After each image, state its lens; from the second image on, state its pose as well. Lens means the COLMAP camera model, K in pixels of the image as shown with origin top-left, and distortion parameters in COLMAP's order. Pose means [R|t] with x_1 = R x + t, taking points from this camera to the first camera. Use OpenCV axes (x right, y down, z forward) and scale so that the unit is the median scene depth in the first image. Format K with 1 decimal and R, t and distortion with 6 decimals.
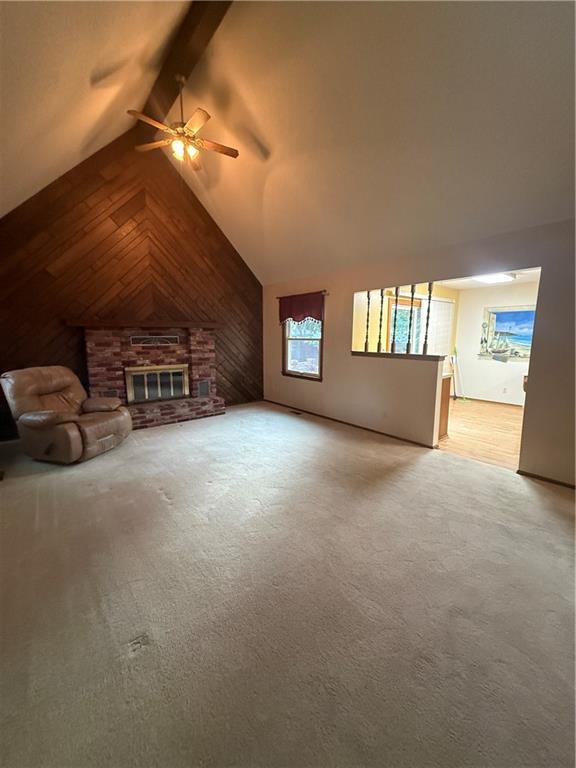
lens RADIAL K [[308.5, 0, 289.4], [0, 308.5, 385.9], [0, 0, 1]] dist [-0.001200, 0.000502]
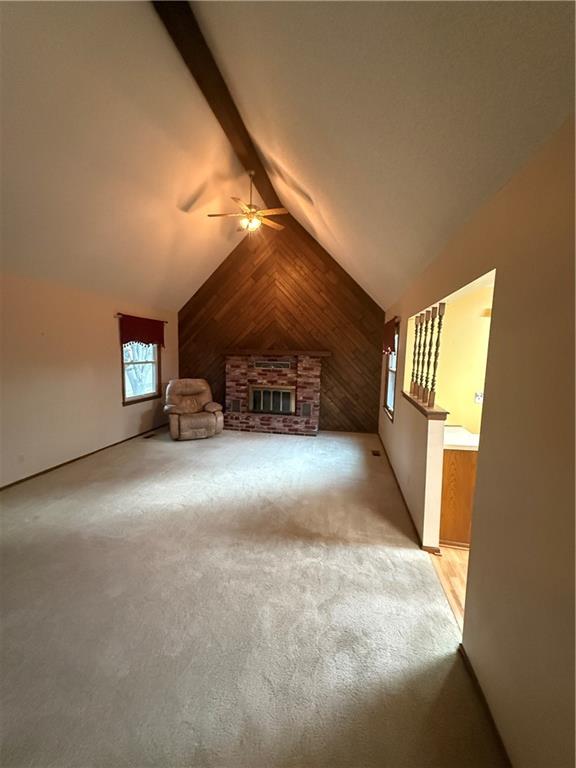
lens RADIAL K [[308.5, 0, 288.1], [0, 308.5, 384.8], [0, 0, 1]] dist [-0.001200, 0.000502]
pose [[0.645505, 0.097524, -0.757504, 0.562601], [-0.146800, 0.989164, 0.002253, -0.079535], [0.749515, 0.109747, 0.652827, 0.233095]]
